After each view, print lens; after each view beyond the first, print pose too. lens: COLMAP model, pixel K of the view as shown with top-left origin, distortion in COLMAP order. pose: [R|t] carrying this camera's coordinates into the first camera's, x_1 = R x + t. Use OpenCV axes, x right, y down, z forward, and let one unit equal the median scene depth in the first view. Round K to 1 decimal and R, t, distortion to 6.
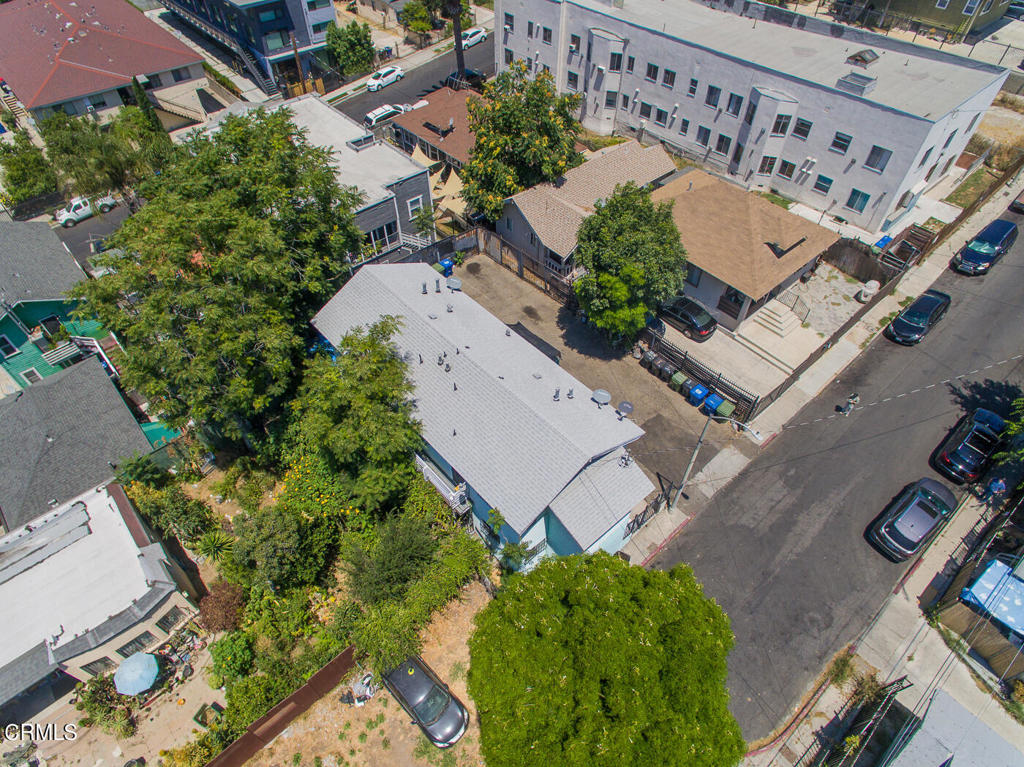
lens RADIAL K [[594.6, 0, 506.5], [0, 594.6, 388.5], [0, 0, 1]] dist [0.002389, 0.002371]
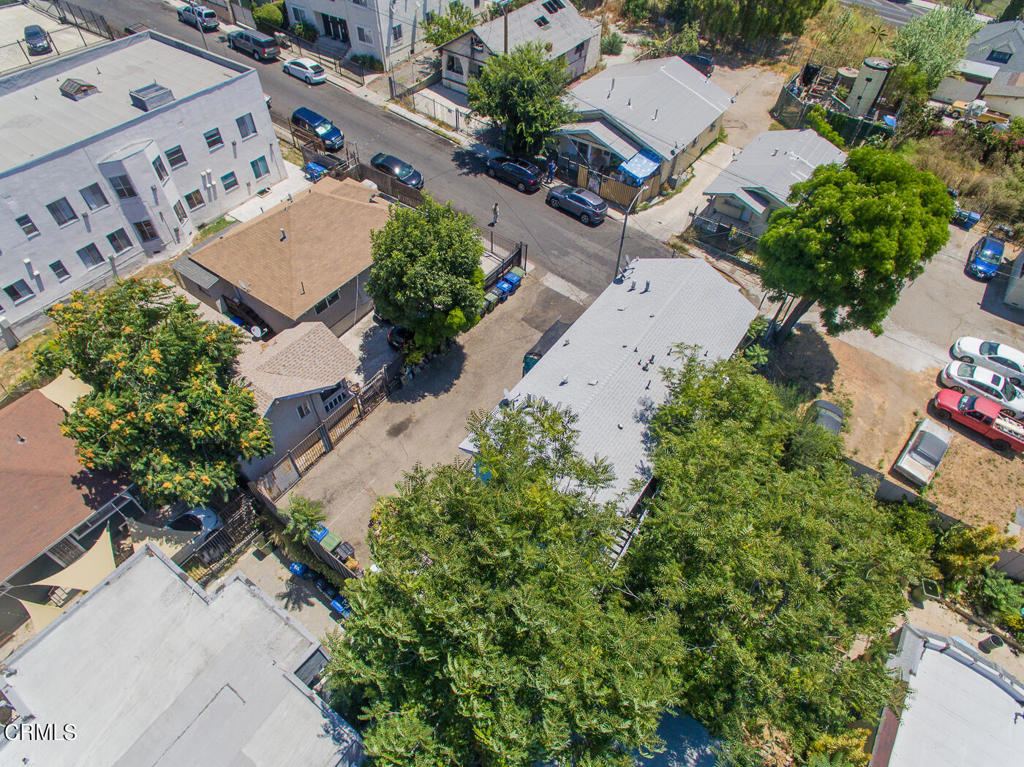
lens RADIAL K [[596.9, 0, 507.1], [0, 596.9, 388.5], [0, 0, 1]] dist [0.001785, 0.002782]
pose [[-0.228735, -0.737494, 0.635440, -0.453780], [0.723696, 0.307763, 0.617694, -0.517733], [-0.651111, 0.601153, 0.463325, 0.452662]]
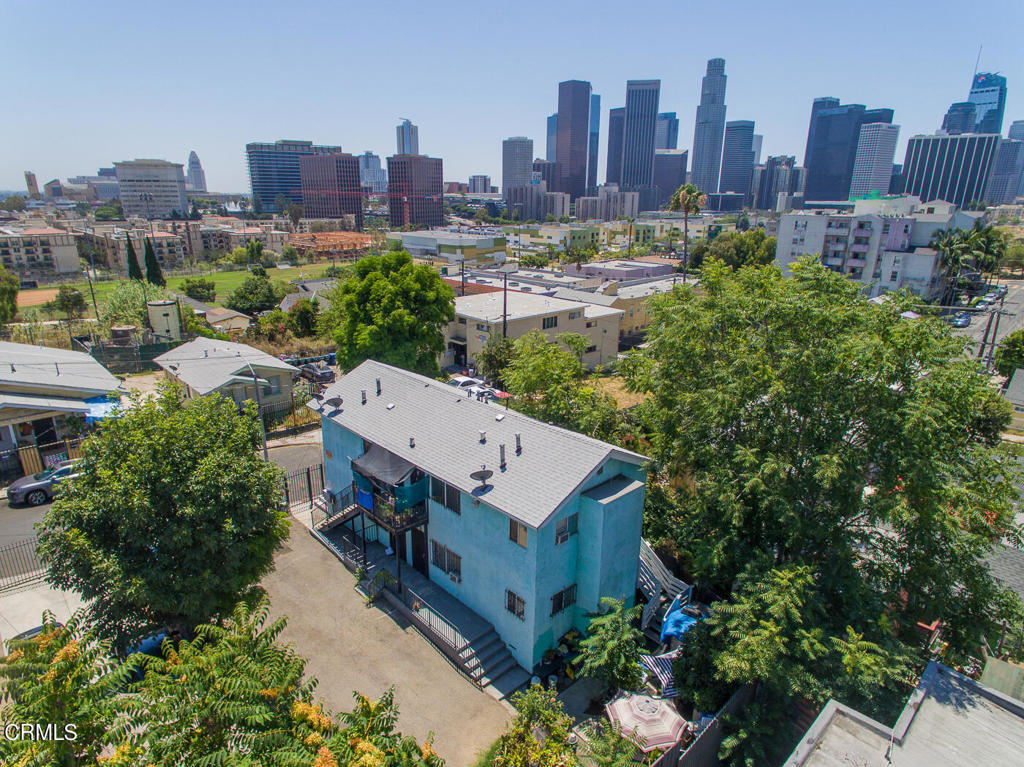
lens RADIAL K [[609.0, 0, 507.6], [0, 609.0, 389.6], [0, 0, 1]] dist [-0.001087, 0.003759]
pose [[-0.999206, 0.006304, -0.039339, -0.066365], [-0.033655, 0.394866, 0.918122, -0.628352], [0.021321, 0.918717, -0.394340, 0.880326]]
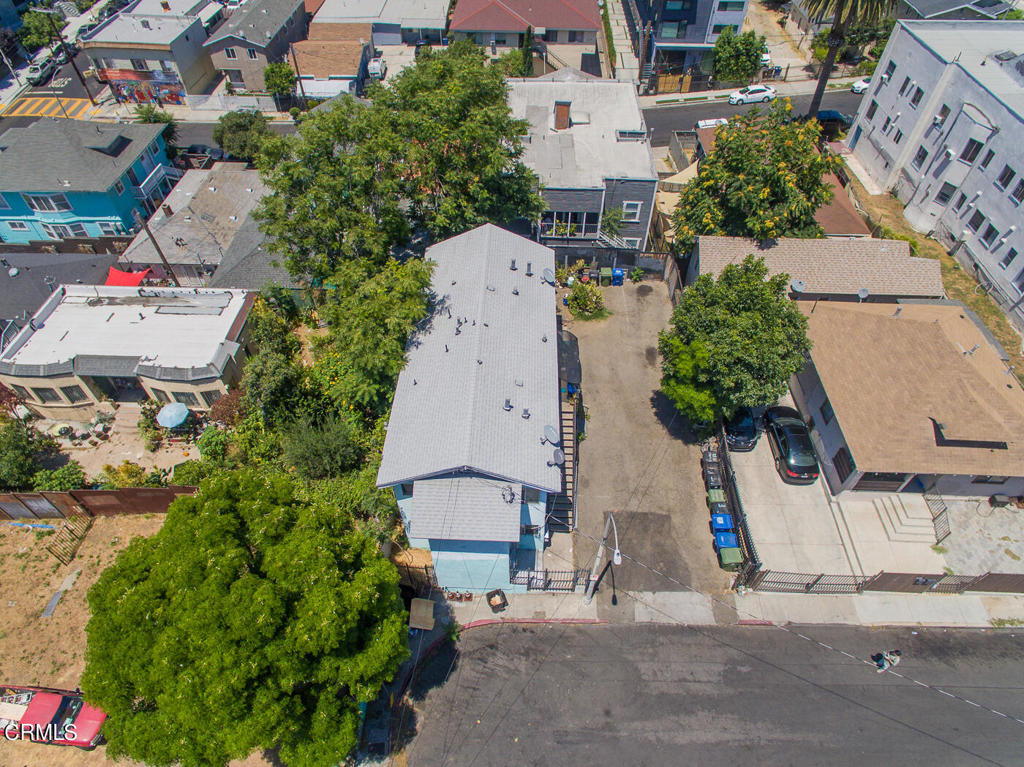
lens RADIAL K [[606.9, 0, 506.6], [0, 606.9, 389.3], [0, 0, 1]] dist [0.001936, 0.002973]
pose [[0.727007, 0.513300, -0.456052, 0.314182], [-0.517872, 0.846028, 0.126673, -0.080450], [0.450854, 0.144085, 0.880892, 0.075794]]
